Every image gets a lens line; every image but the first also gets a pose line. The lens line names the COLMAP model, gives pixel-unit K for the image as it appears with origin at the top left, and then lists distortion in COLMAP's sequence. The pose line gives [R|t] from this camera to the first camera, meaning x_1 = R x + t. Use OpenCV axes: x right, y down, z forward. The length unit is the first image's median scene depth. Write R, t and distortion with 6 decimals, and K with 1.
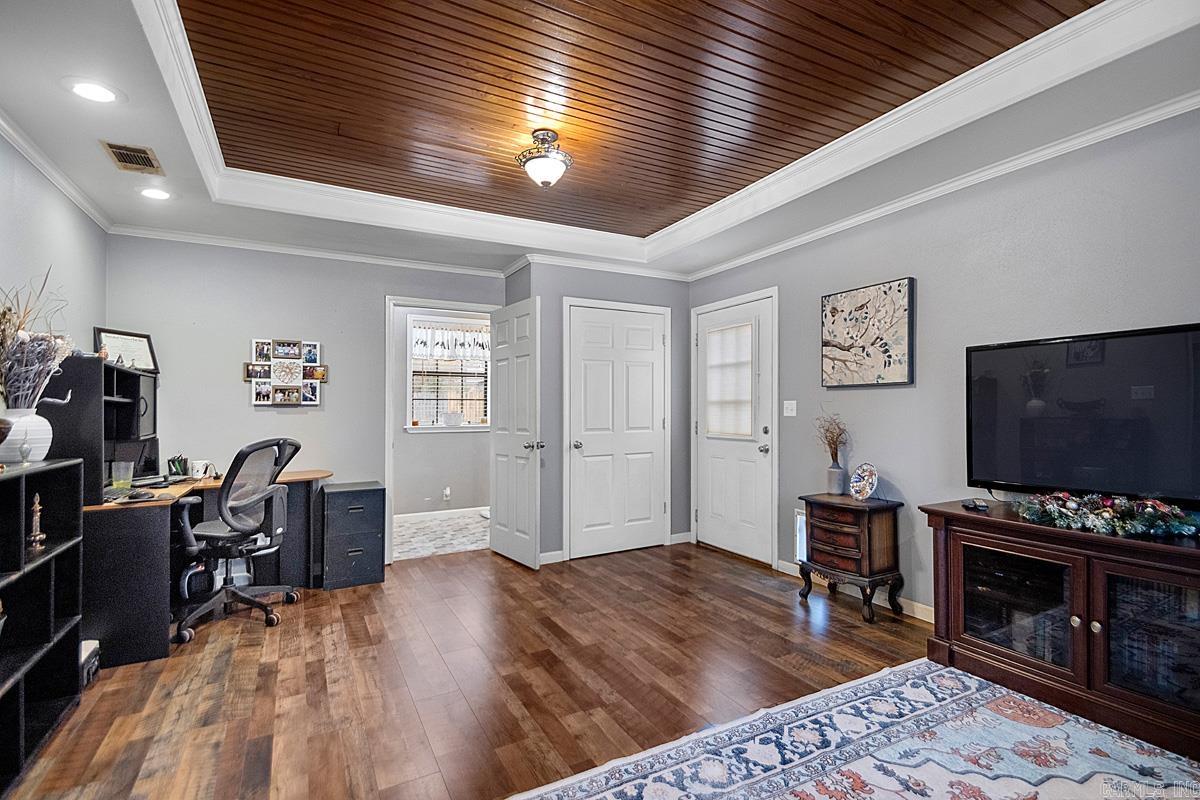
lens RADIAL K [[572.9, 0, 598.6], [0, 572.9, 411.0], [0, 0, 1]] dist [-0.001091, -0.000666]
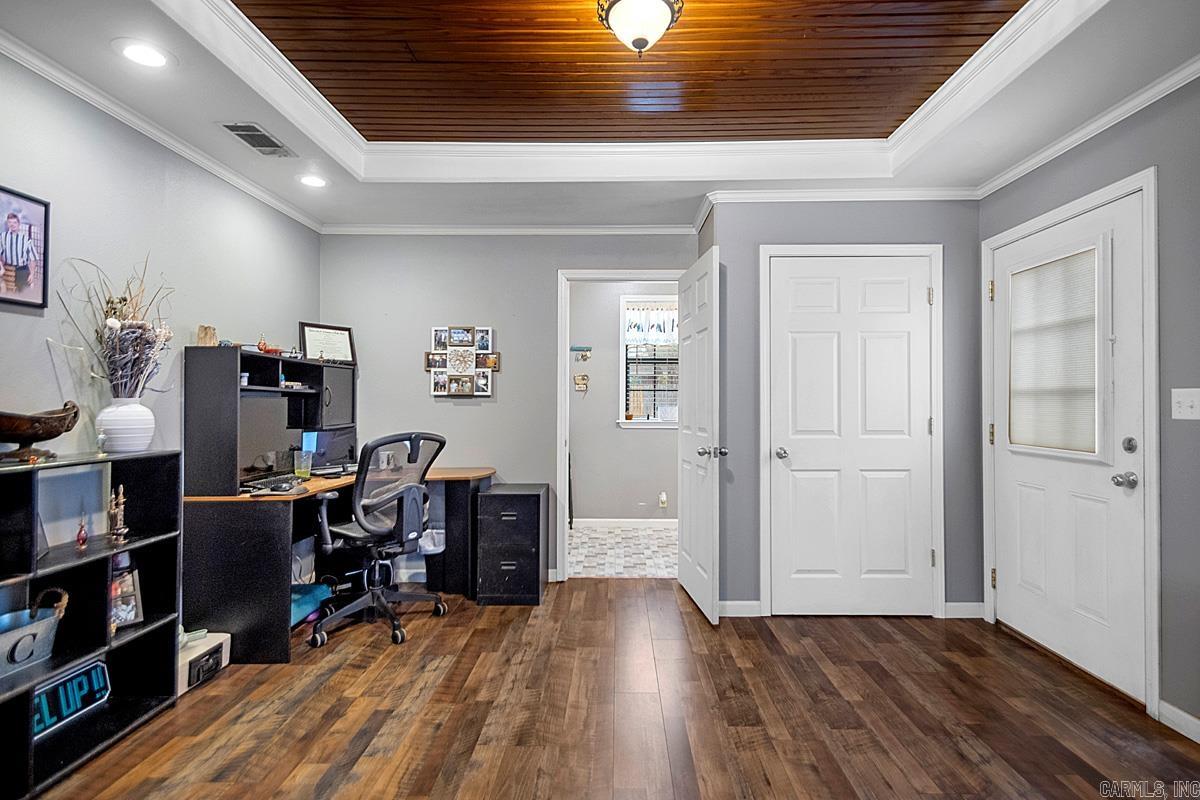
lens RADIAL K [[589.7, 0, 597.4], [0, 589.7, 393.5], [0, 0, 1]] dist [0.039628, -0.024347]
pose [[0.879160, -0.000400, -0.476526, 0.114846], [-0.007732, 0.999856, -0.015105, -0.001298], [0.476464, 0.016964, 0.879030, 0.261813]]
